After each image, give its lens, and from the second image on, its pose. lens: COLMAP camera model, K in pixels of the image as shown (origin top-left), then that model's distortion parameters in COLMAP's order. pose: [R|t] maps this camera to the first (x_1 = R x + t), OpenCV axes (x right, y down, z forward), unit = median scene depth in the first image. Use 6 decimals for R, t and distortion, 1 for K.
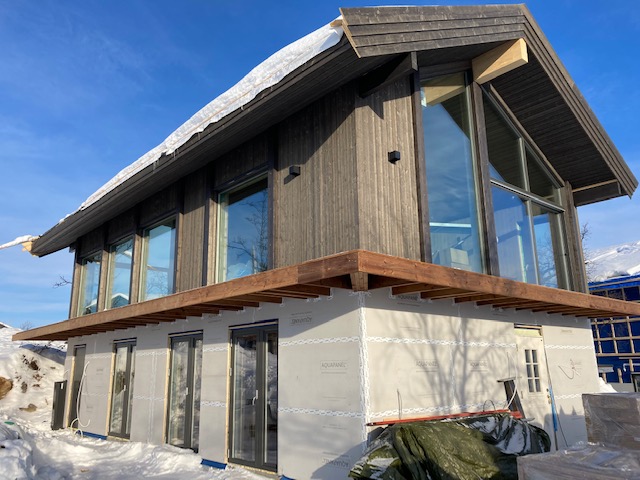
lens RADIAL K [[527.7, 0, 319.9], [0, 527.7, 237.1], [0, 0, 1]] dist [-0.001430, 0.009308]
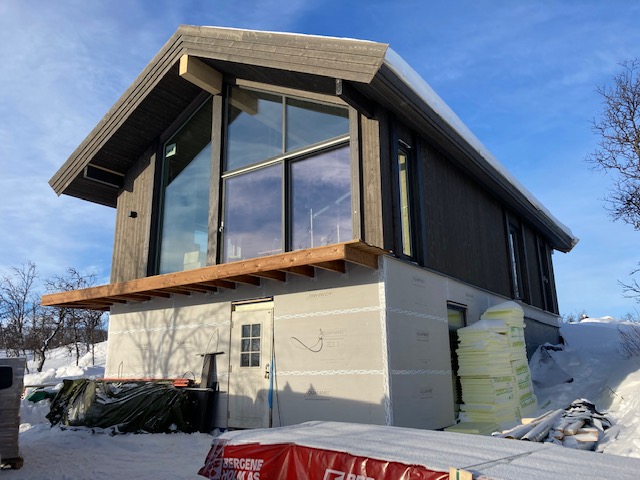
lens RADIAL K [[527.7, 0, 319.5], [0, 527.7, 241.7], [0, 0, 1]] dist [-0.001430, 0.009308]
pose [[0.225150, -0.231048, -0.946533, 1.638215], [0.243571, 0.953978, -0.174927, 0.315481], [0.943388, -0.191163, 0.271065, 1.028506]]
